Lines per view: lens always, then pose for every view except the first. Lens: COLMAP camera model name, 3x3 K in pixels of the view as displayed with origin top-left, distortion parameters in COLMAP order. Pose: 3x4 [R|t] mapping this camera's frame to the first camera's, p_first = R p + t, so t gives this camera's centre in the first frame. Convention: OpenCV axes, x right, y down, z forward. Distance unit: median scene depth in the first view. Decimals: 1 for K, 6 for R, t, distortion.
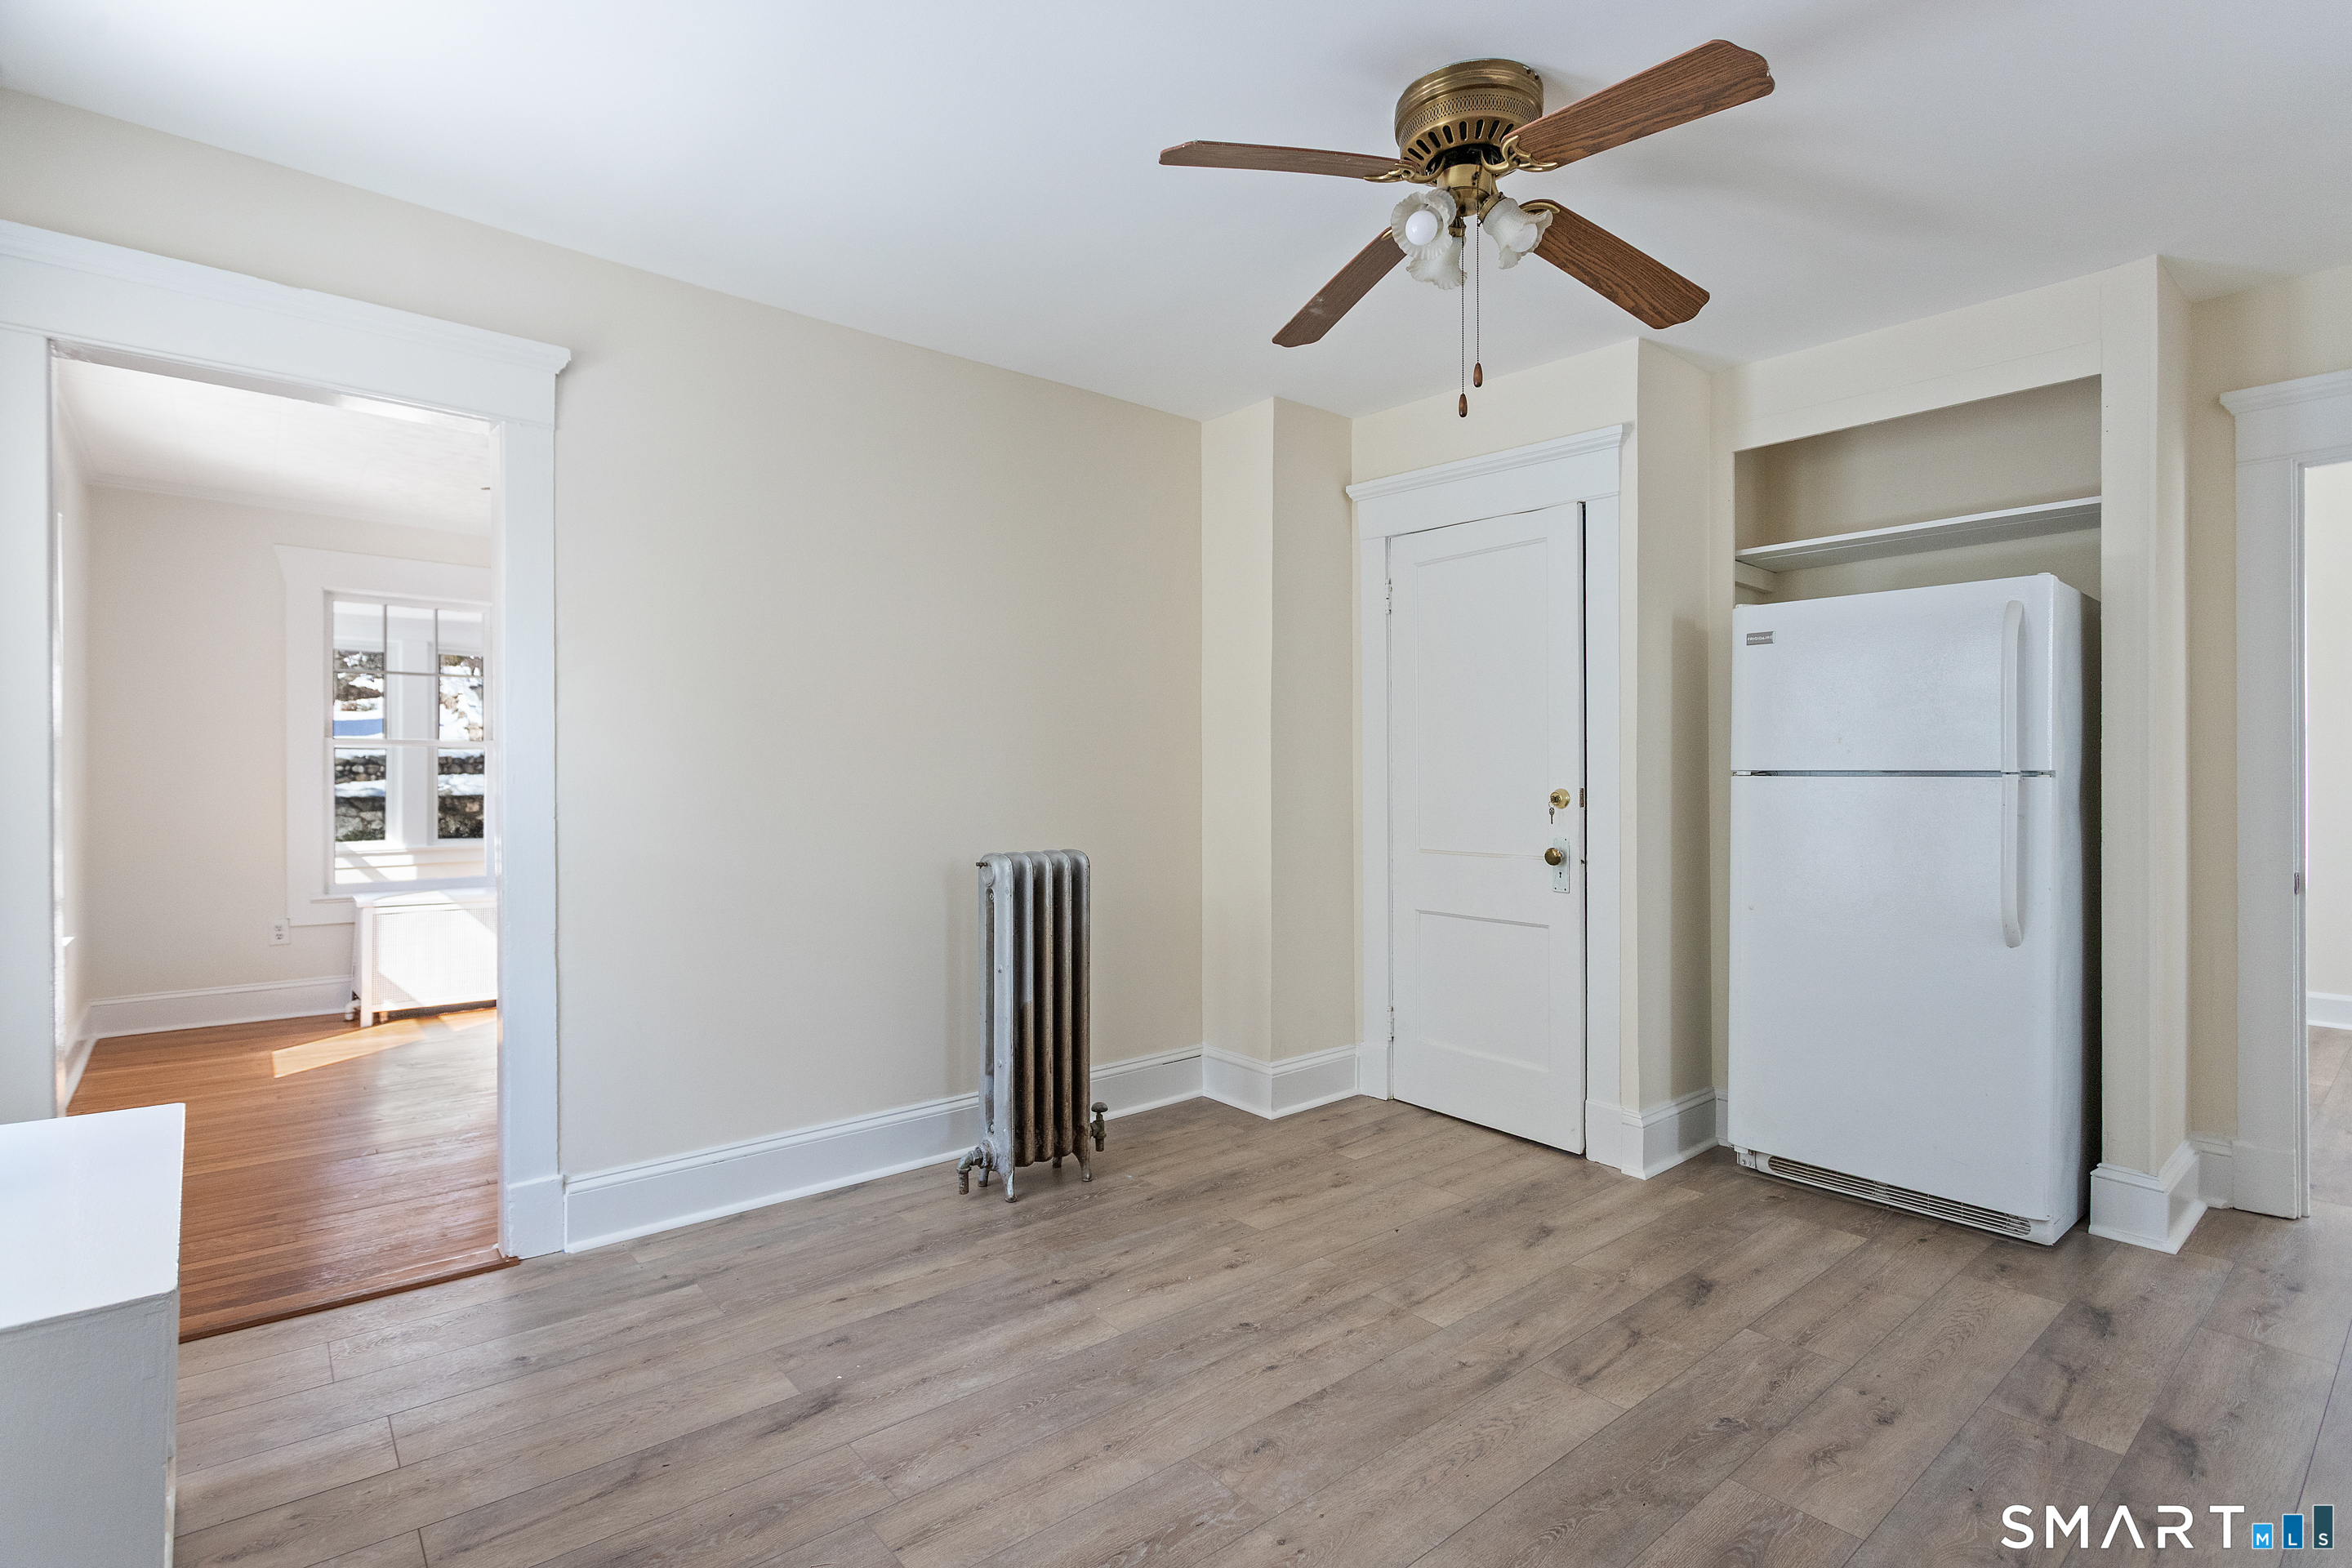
lens RADIAL K [[1108.5, 0, 1169.6], [0, 1108.5, 779.1], [0, 0, 1]] dist [0.002738, -0.000504]
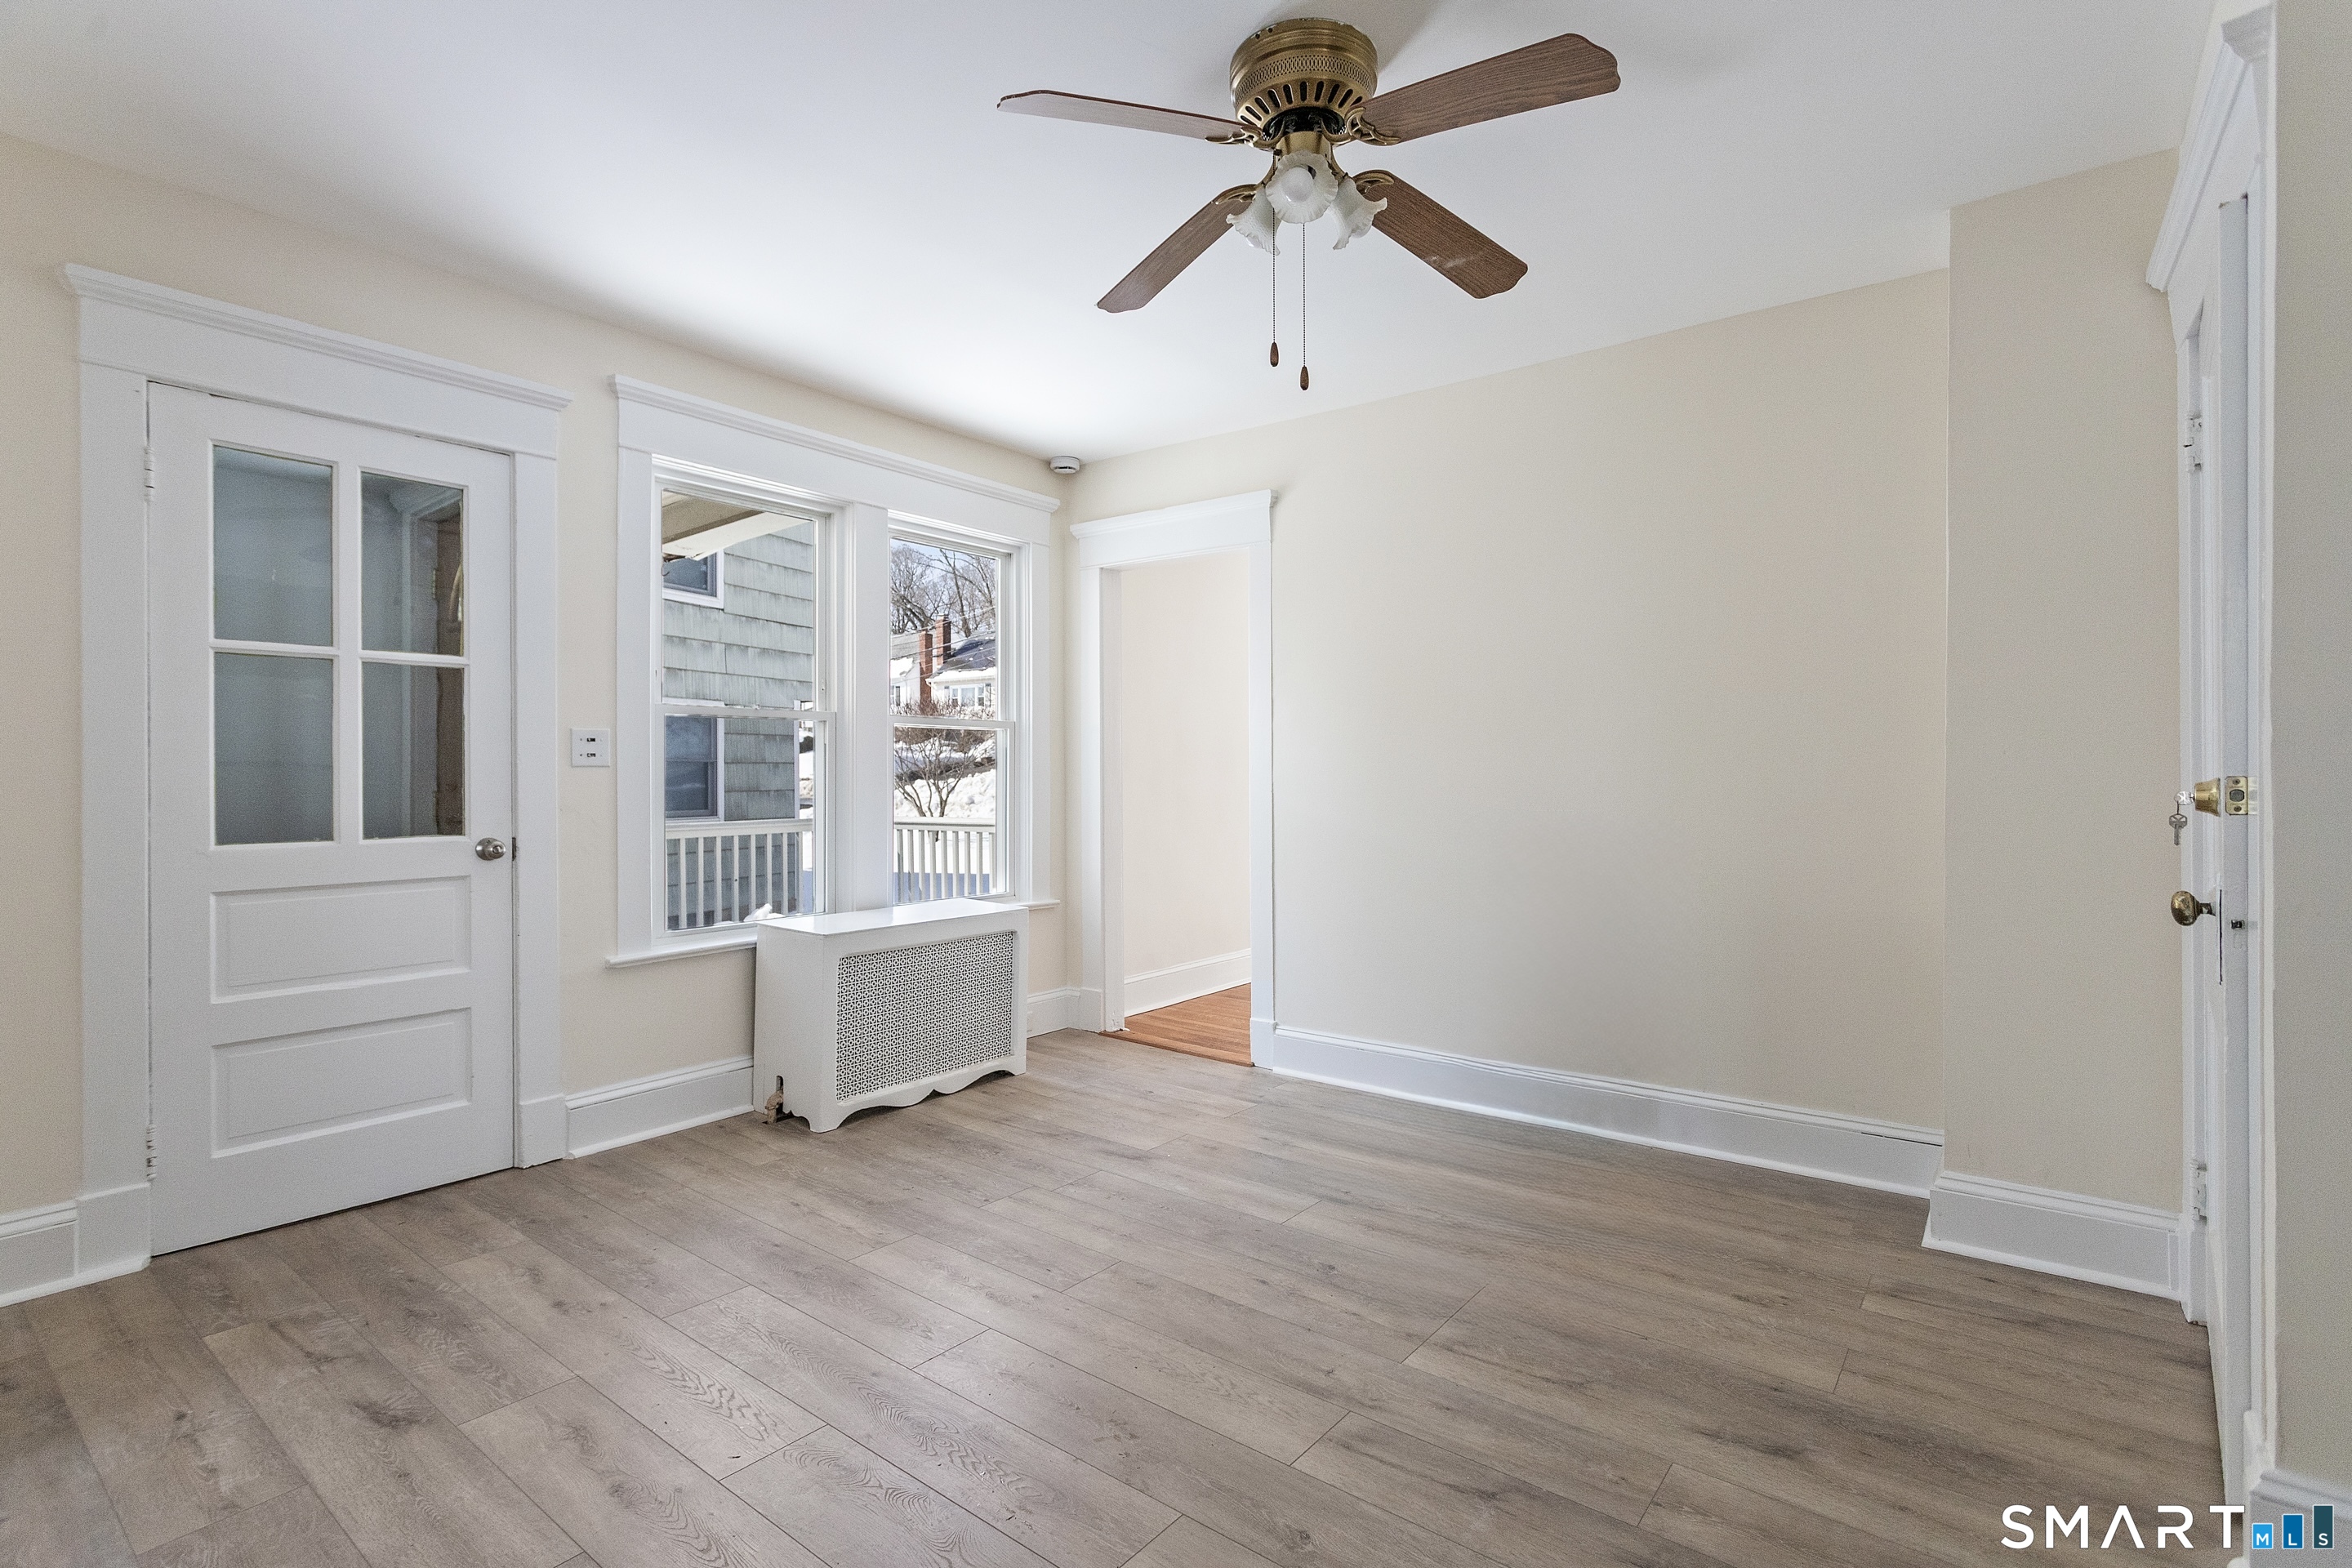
lens RADIAL K [[1108.5, 0, 1173.6], [0, 1108.5, 771.8], [0, 0, 1]] dist [0.002738, -0.000504]
pose [[0.212052, -0.000630, -0.977258, 0.992135], [0.001237, 0.999999, -0.000376, 0.008121], [0.977258, -0.001129, 0.212052, 0.563735]]
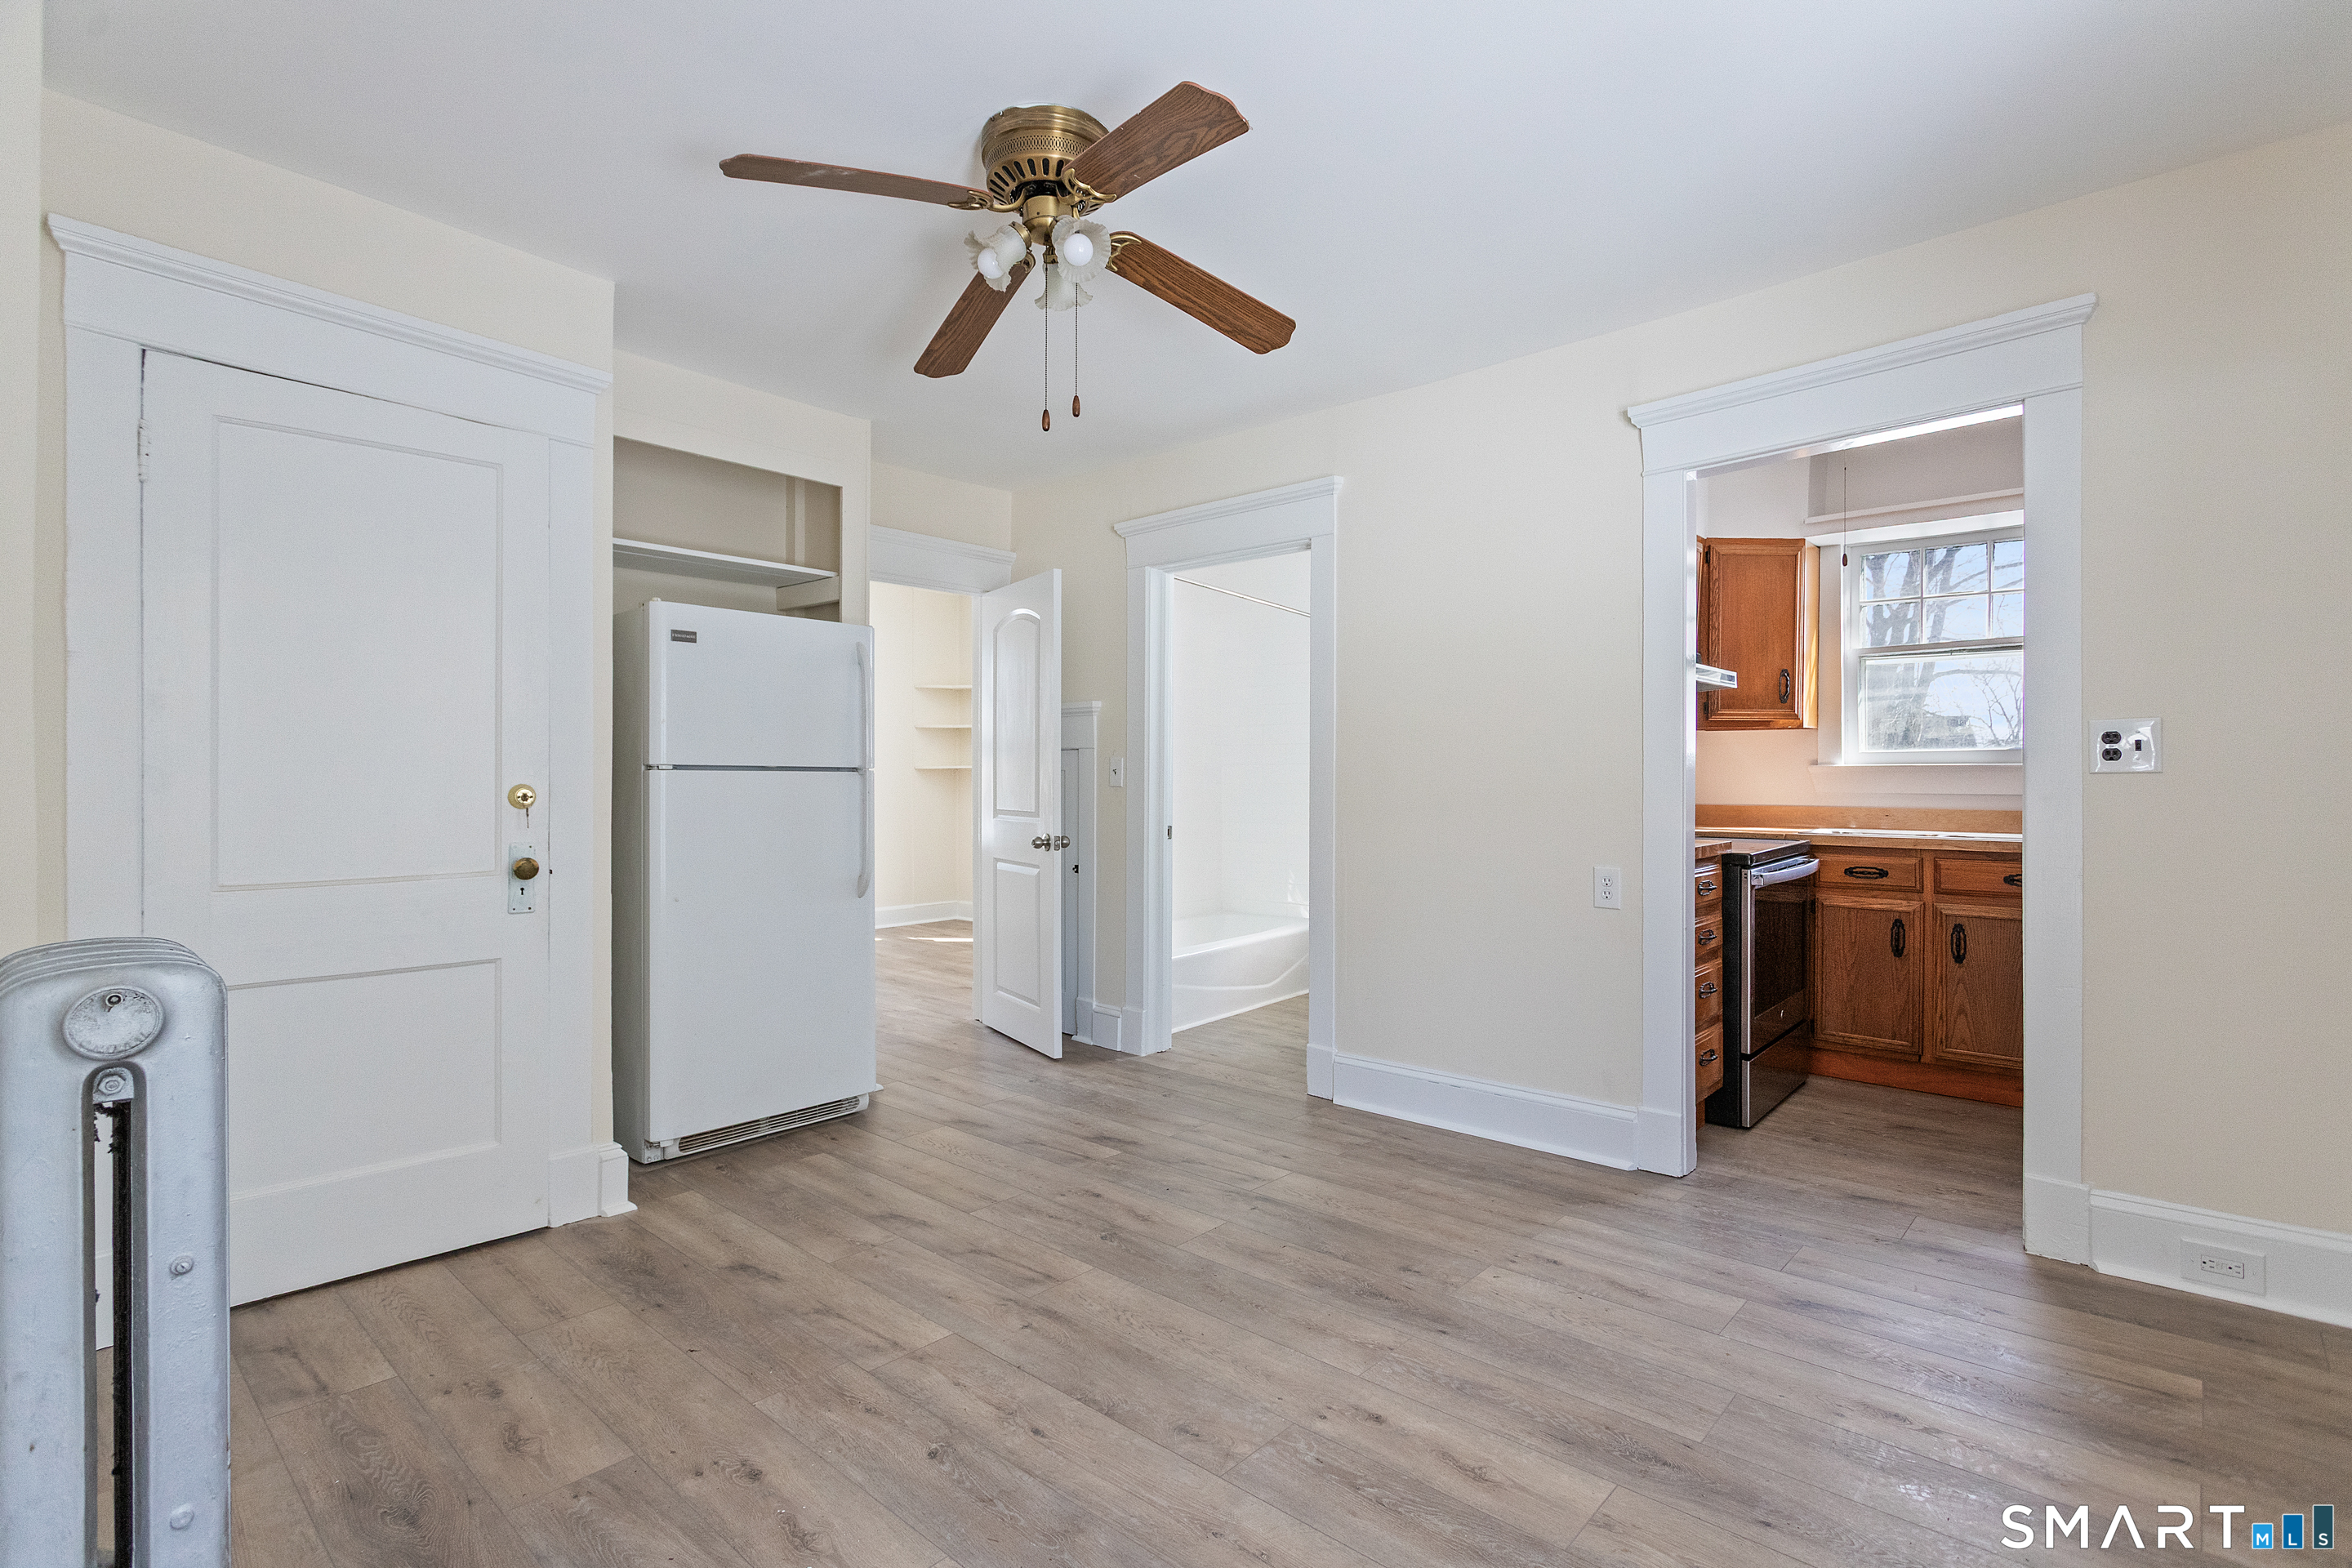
lens RADIAL K [[1108.5, 0, 1173.4], [0, 1108.5, 789.9], [0, 0, 1]] dist [0.002738, -0.000504]
pose [[-0.137212, -0.006642, 0.990519, -0.668937], [0.001167, 0.999976, 0.006867, 0.011002], [-0.990541, 0.002098, -0.137201, 0.850978]]
